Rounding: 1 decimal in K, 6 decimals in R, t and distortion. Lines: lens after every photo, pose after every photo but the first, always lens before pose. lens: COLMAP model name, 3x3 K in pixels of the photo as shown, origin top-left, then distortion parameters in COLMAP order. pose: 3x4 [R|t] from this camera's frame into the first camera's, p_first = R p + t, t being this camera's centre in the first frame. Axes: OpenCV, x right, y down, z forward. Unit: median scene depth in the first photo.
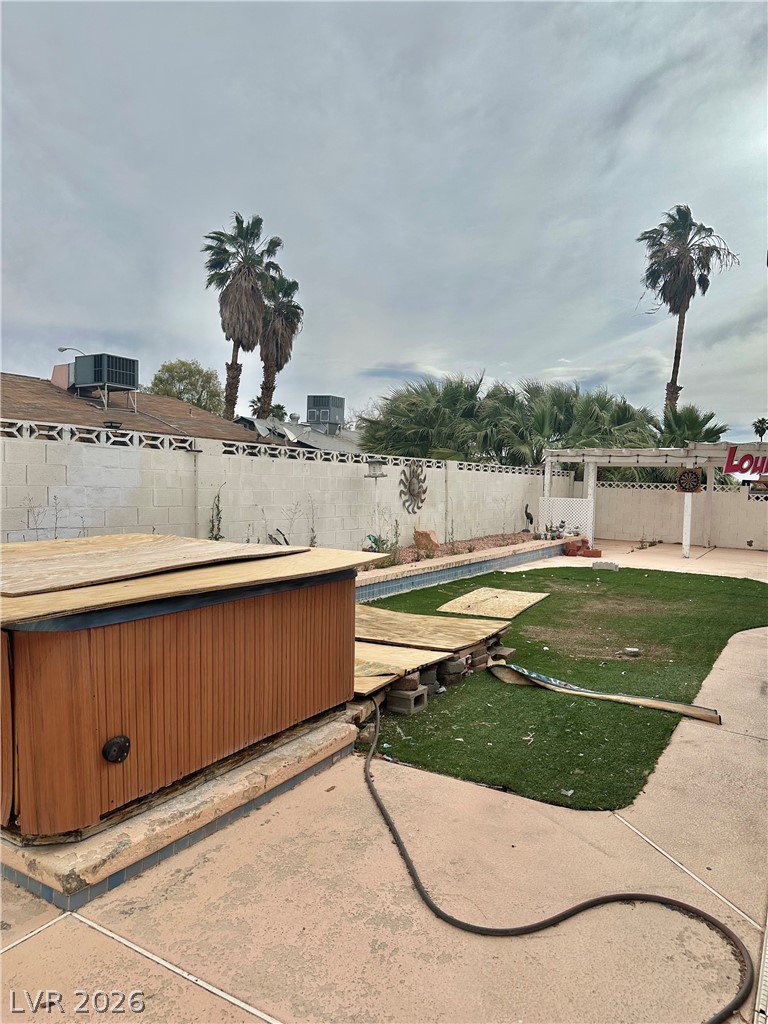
lens RADIAL K [[710.9, 0, 384.0], [0, 710.9, 512.0], [0, 0, 1]] dist [0.456711, -0.000075]
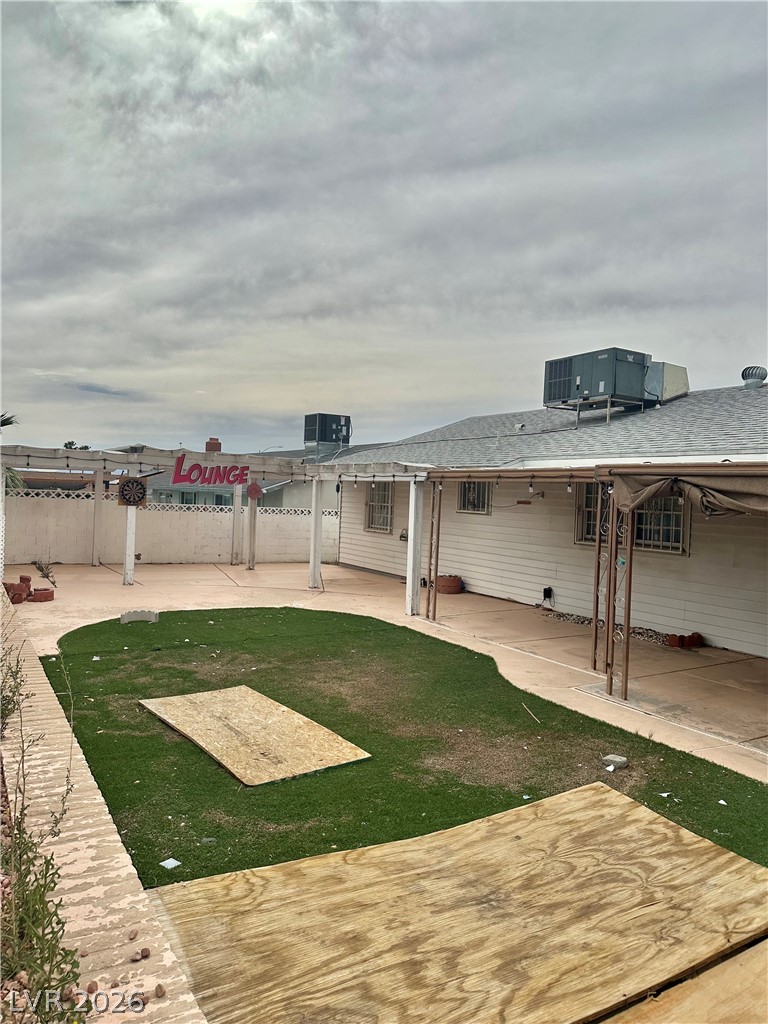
lens RADIAL K [[751.1, 0, 384.0], [0, 751.1, 512.0], [0, 0, 1]] dist [-0.000562, -0.000661]
pose [[0.457191, -0.012961, 0.889274, -0.236681], [0.001353, 0.999903, 0.013877, -0.037649], [-0.889367, -0.005141, 0.457164, 0.496124]]
